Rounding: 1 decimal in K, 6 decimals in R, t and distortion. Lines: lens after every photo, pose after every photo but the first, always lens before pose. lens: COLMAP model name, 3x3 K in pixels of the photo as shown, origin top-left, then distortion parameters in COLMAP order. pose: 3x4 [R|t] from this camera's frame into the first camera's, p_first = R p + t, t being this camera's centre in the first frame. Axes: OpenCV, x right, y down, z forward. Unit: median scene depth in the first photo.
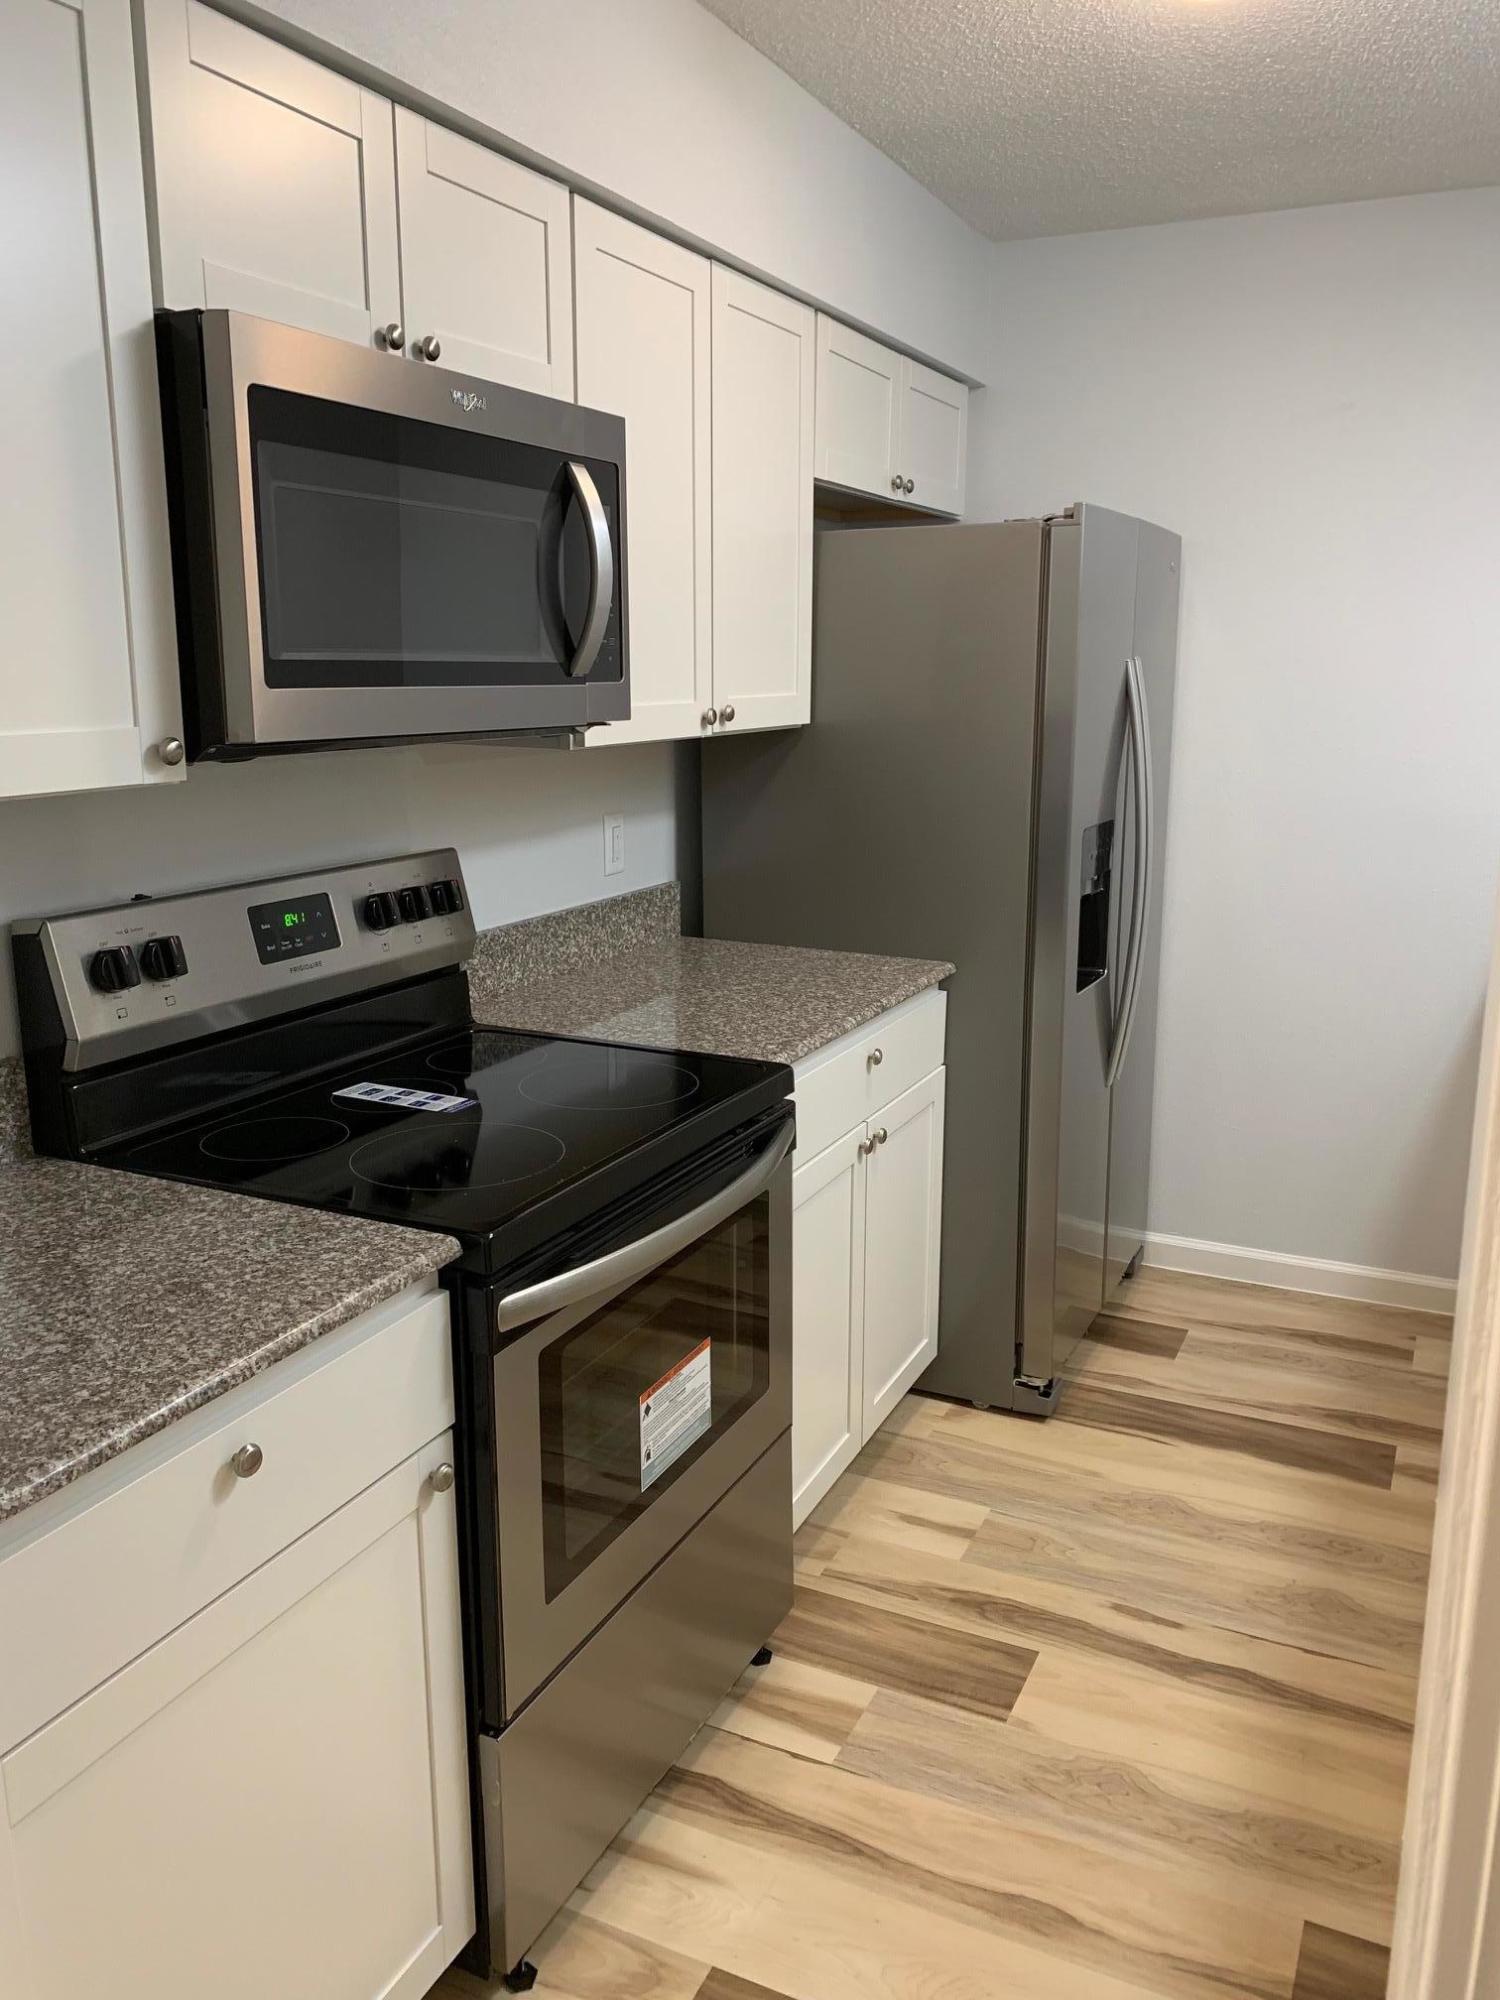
lens RADIAL K [[1553.4, 0, 748.1], [0, 1553.4, 997.3], [0, 0, 1]] dist [0.024247, -0.032219]
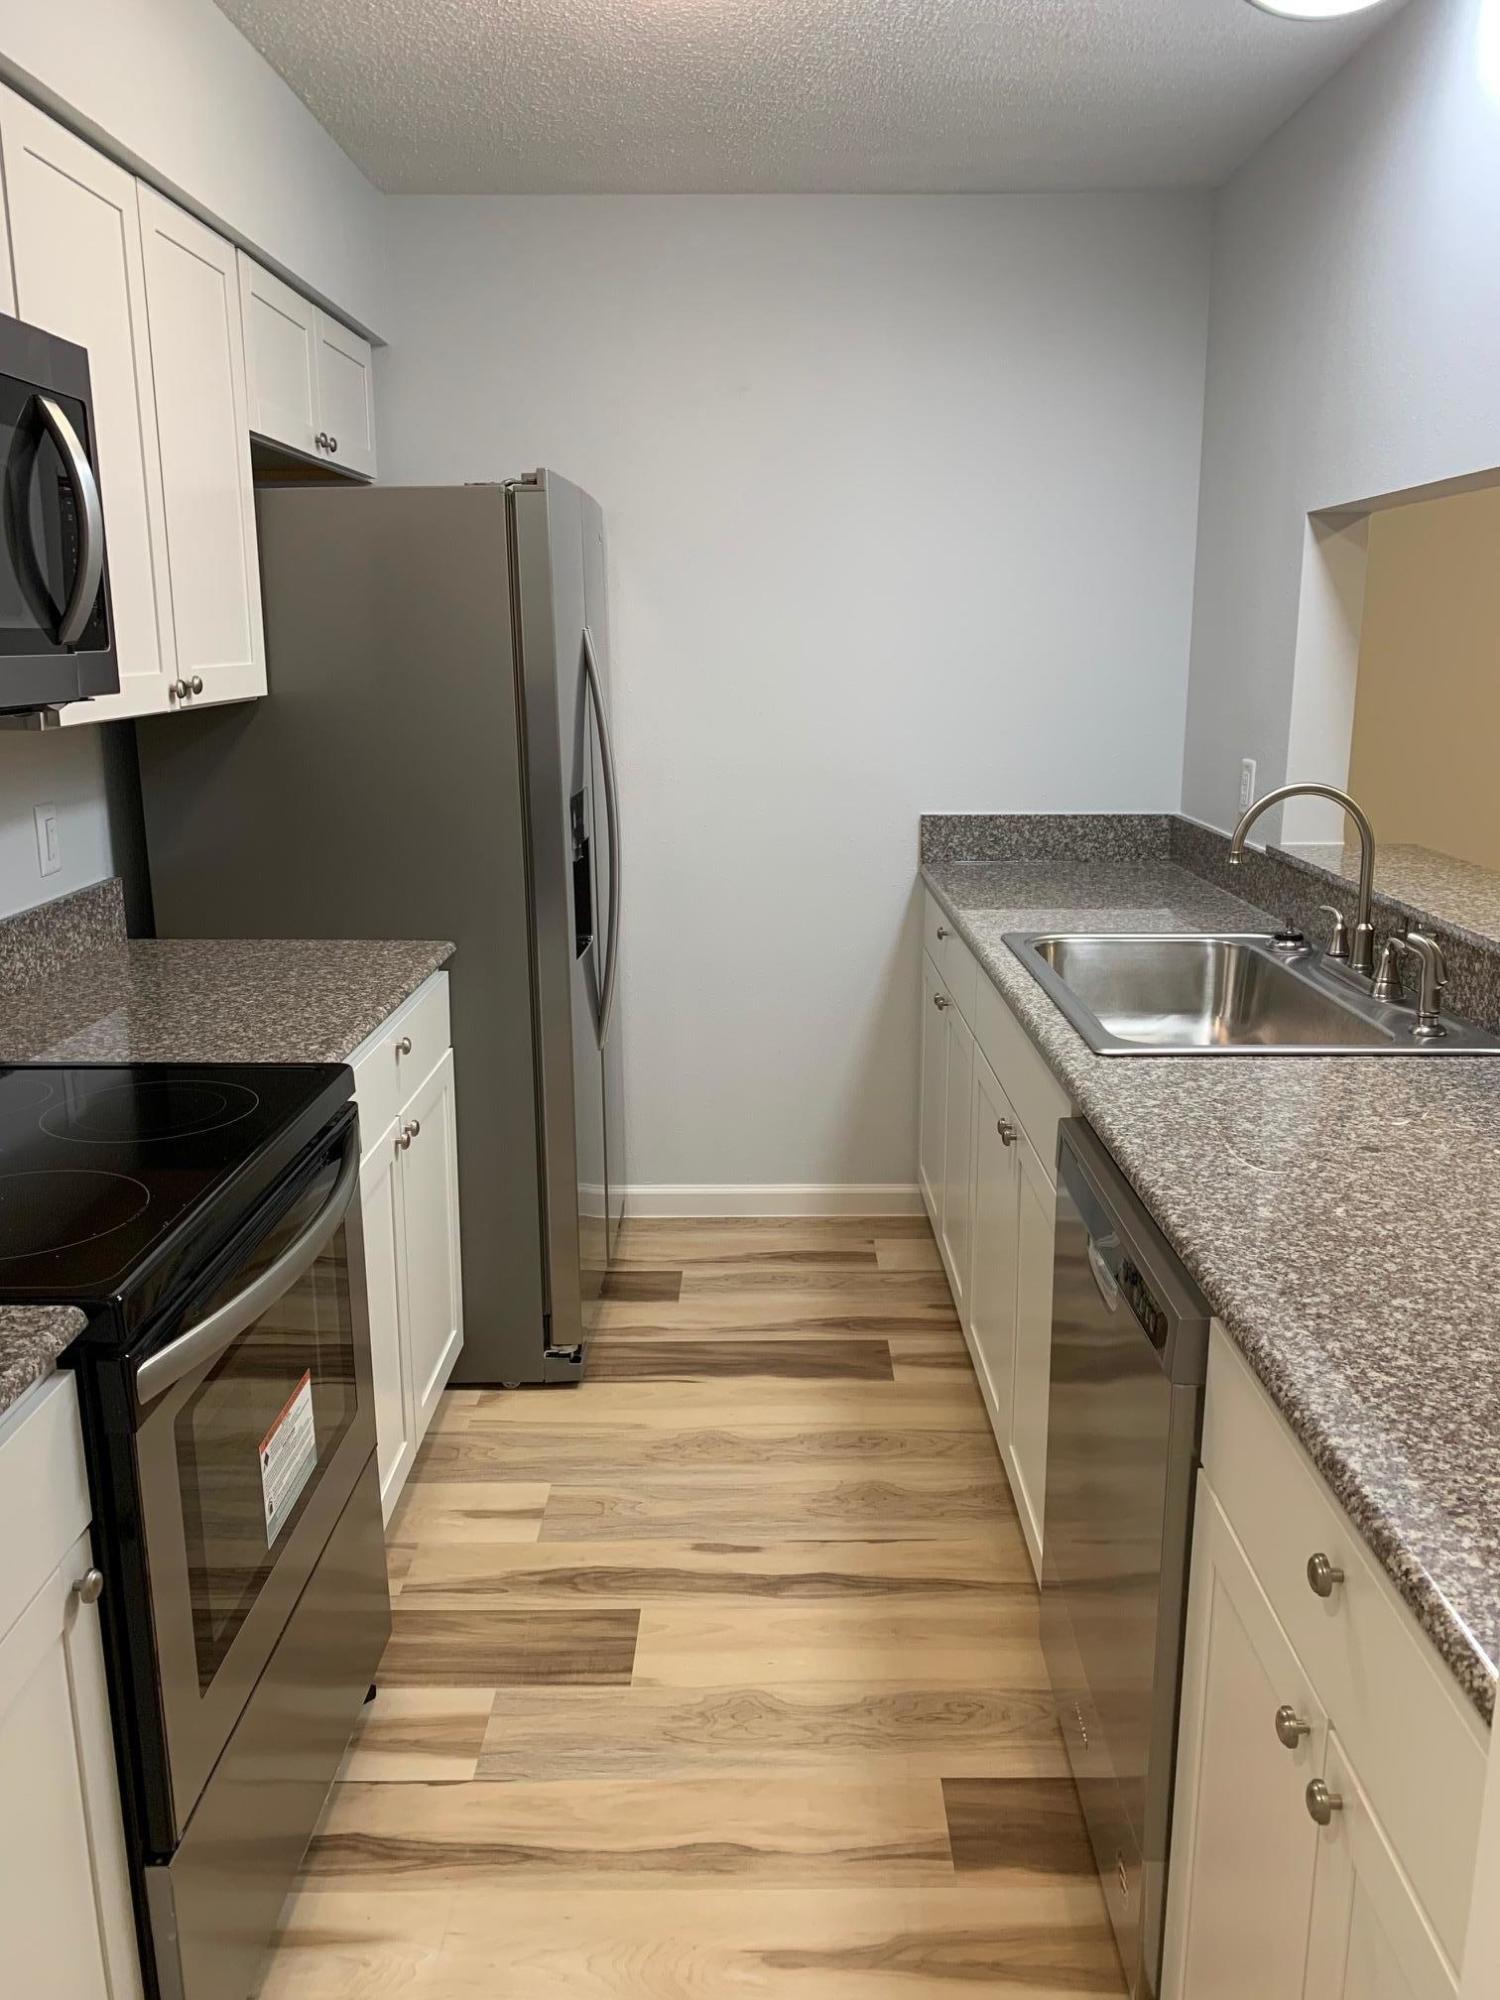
lens RADIAL K [[1553.4, 0, 758.4], [0, 1553.4, 995.2], [0, 0, 1]] dist [0.024247, -0.032219]
pose [[0.900128, -0.103980, 0.423035, -0.122146], [0.097661, 0.994545, 0.036653, -0.005850], [-0.424538, 0.008321, 0.905372, 0.043598]]
